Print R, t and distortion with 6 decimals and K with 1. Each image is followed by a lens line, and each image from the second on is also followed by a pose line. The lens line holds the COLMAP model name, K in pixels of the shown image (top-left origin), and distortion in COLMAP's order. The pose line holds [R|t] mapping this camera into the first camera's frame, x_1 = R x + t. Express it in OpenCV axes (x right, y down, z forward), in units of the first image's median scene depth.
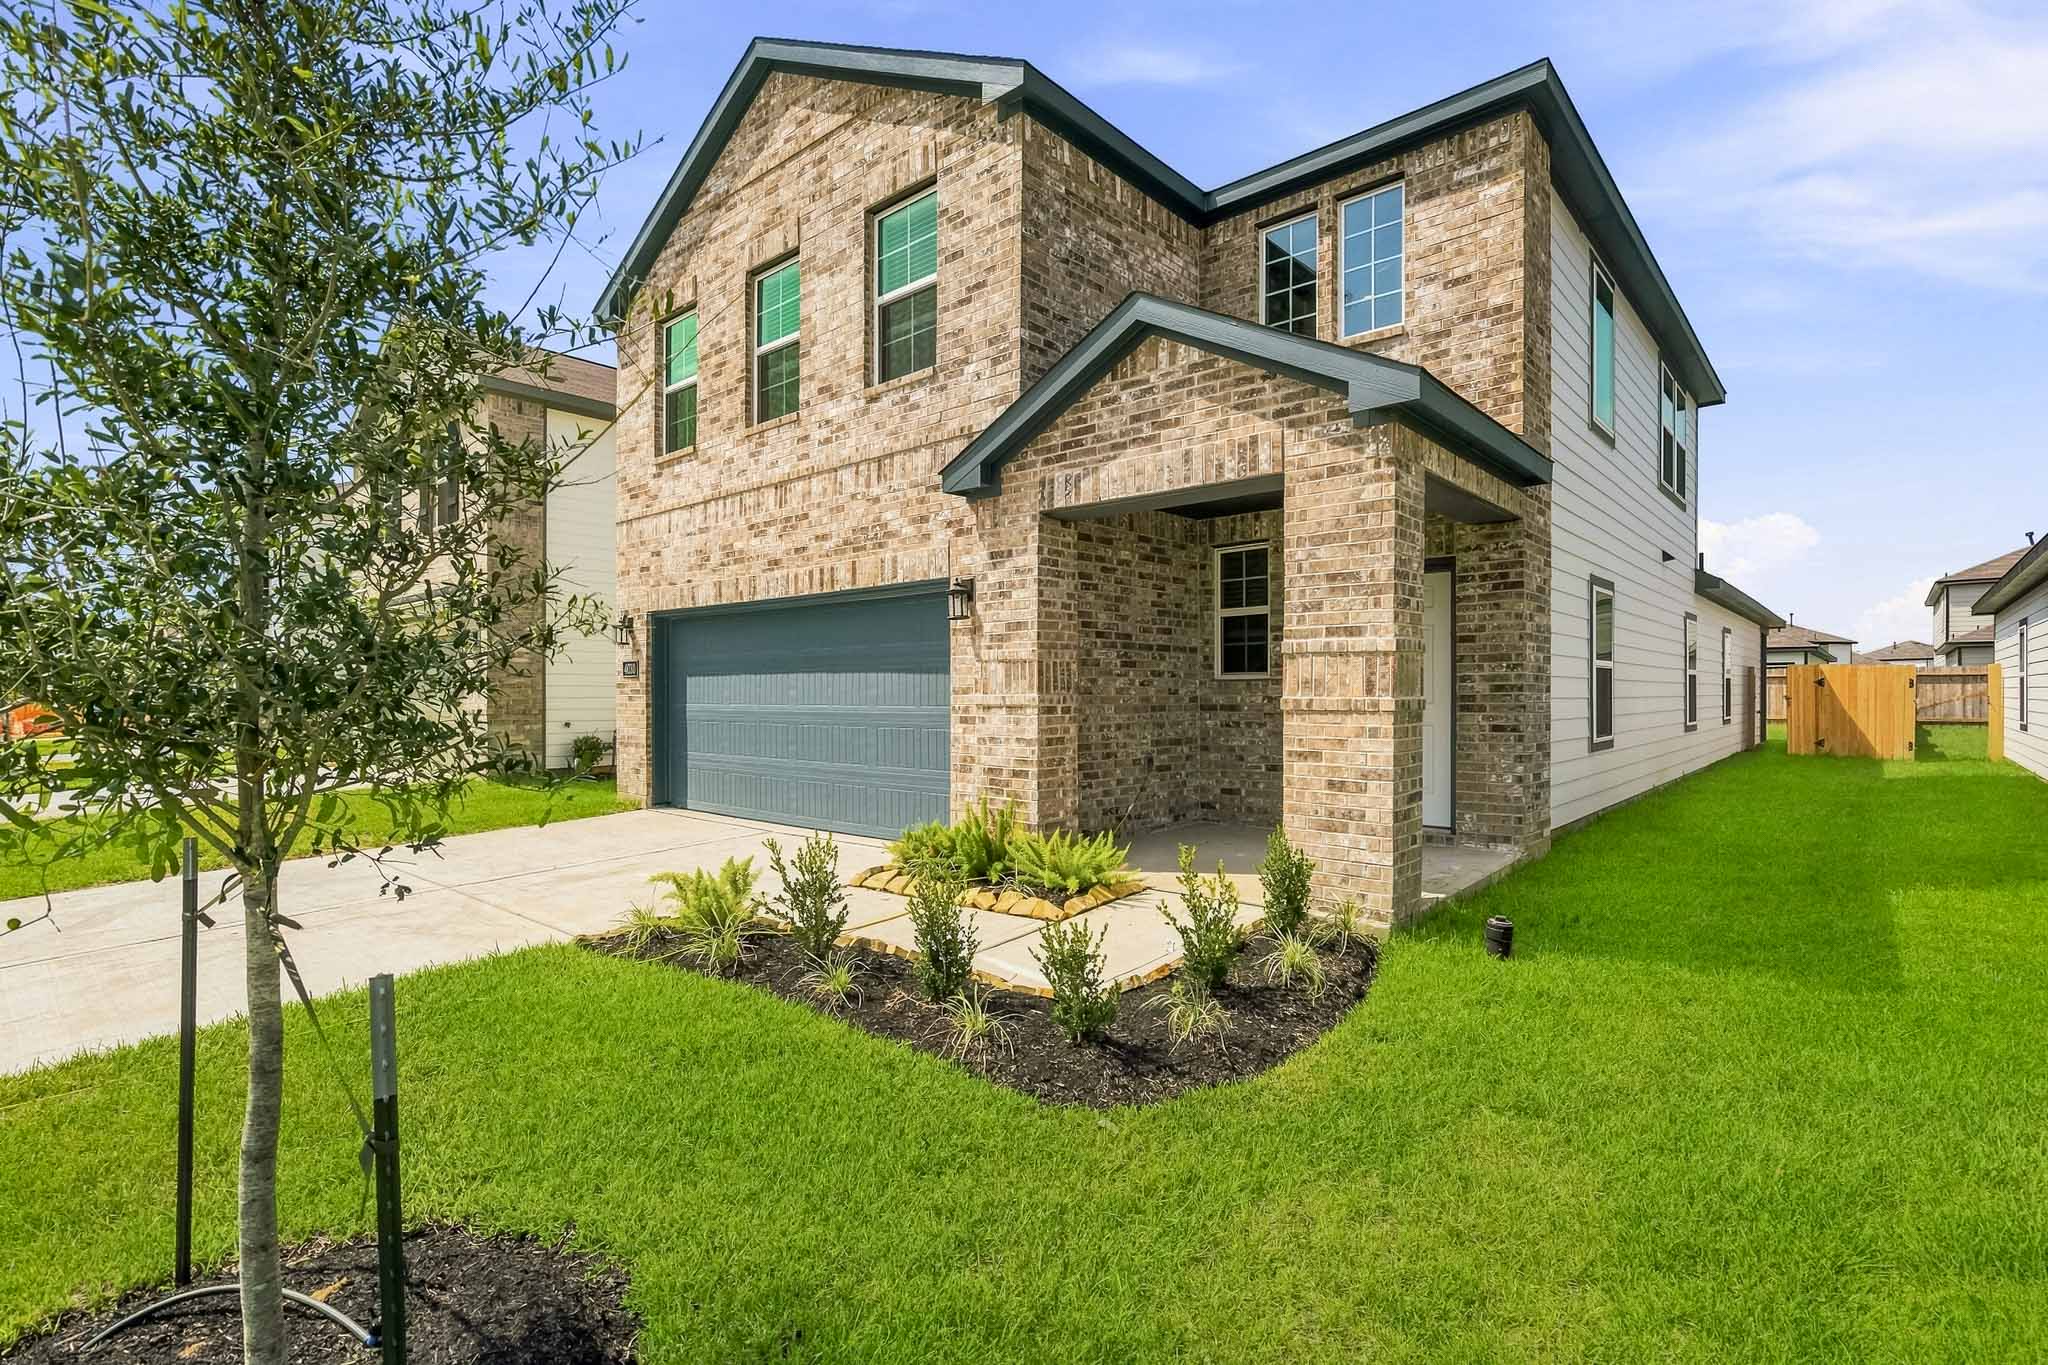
lens RADIAL K [[948.6, 0, 1030.3], [0, 948.6, 682.8], [0, 0, 1]] dist [0.000724, 0.000269]
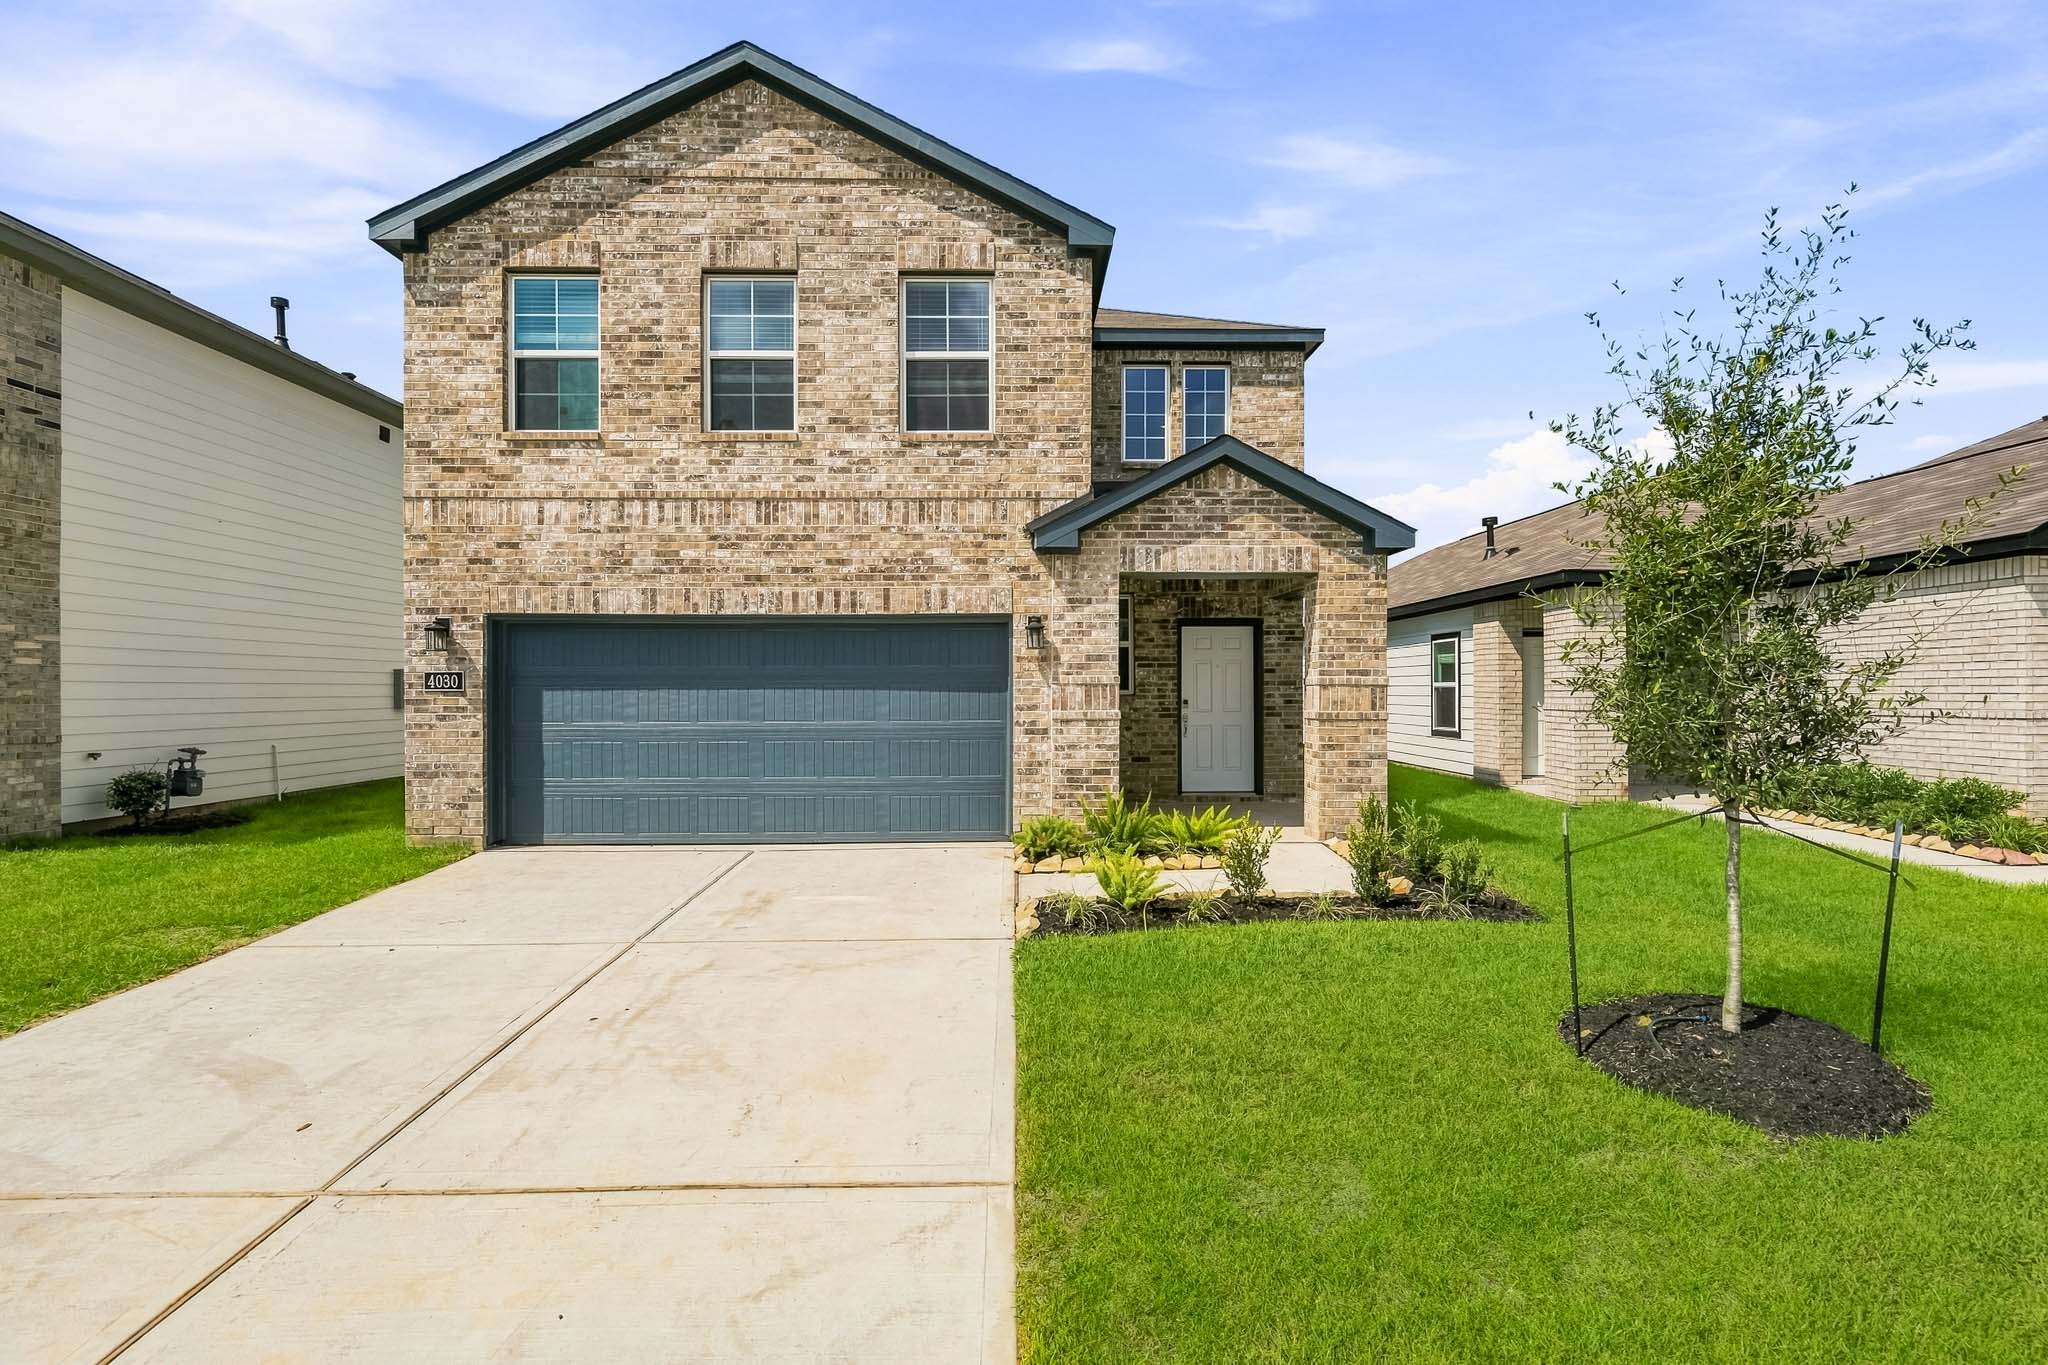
lens RADIAL K [[933.3, 0, 1024.0], [0, 933.3, 682.5], [0, 0, 1]] dist [-0.003123, 0.000060]
pose [[0.744555, 0.004565, 0.667545, -0.903386], [-0.005001, 0.999987, -0.001260, -0.023119], [-0.667542, -0.002400, 0.744568, 0.113855]]
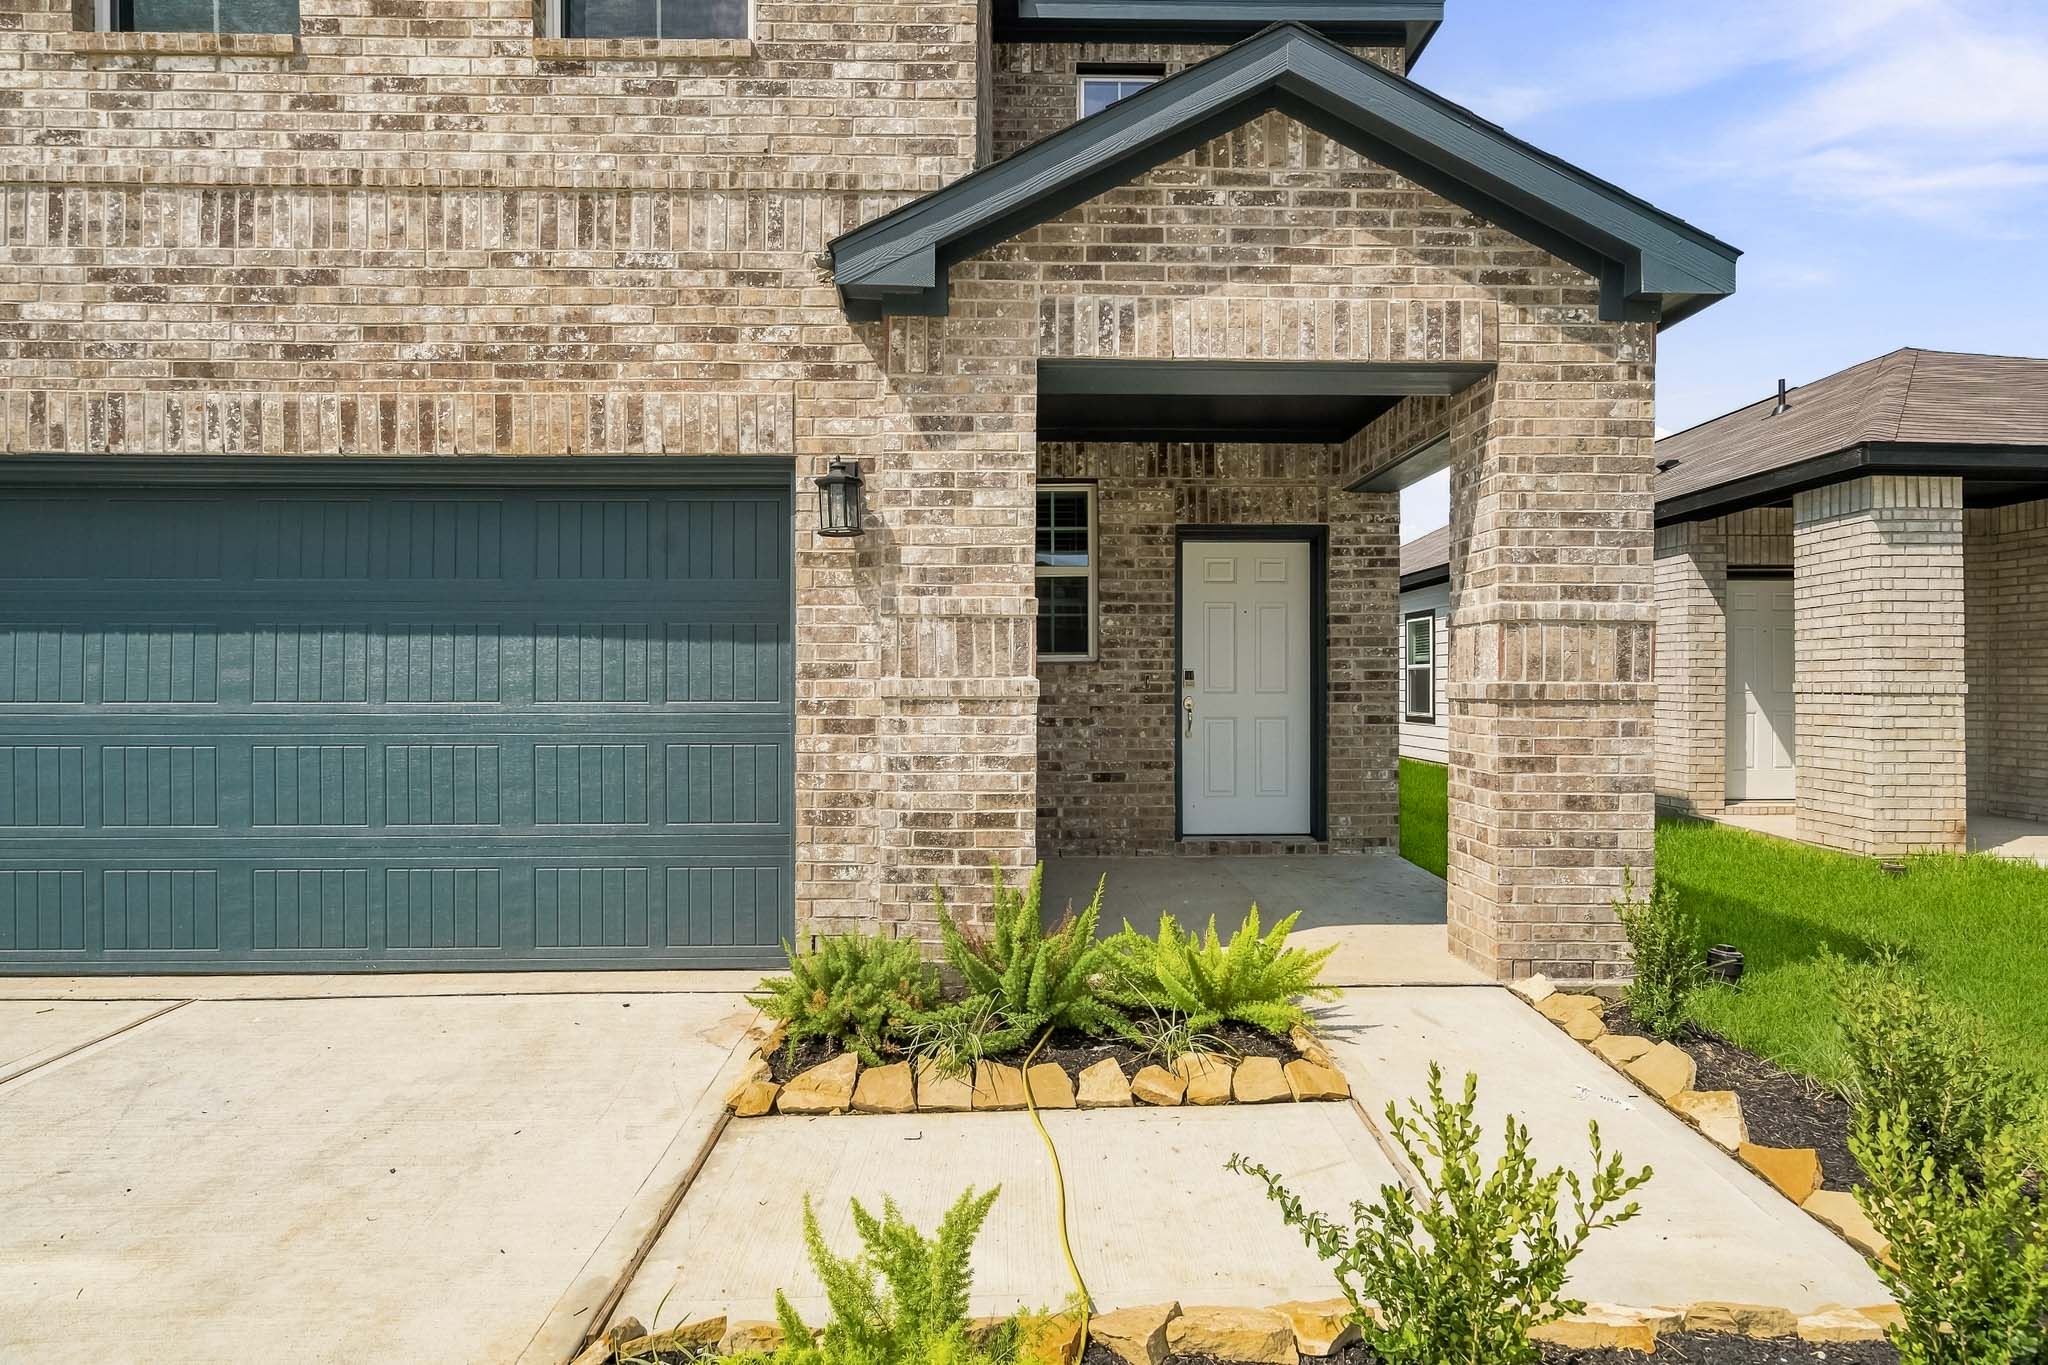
lens RADIAL K [[948.6, 0, 1030.3], [0, 948.6, 682.8], [0, 0, 1]] dist [0.000724, 0.000269]
pose [[0.740267, 0.003761, 0.672302, -0.356239], [-0.008440, 0.999958, 0.003699, 0.012153], [-0.672260, -0.008412, 0.740268, 0.546943]]
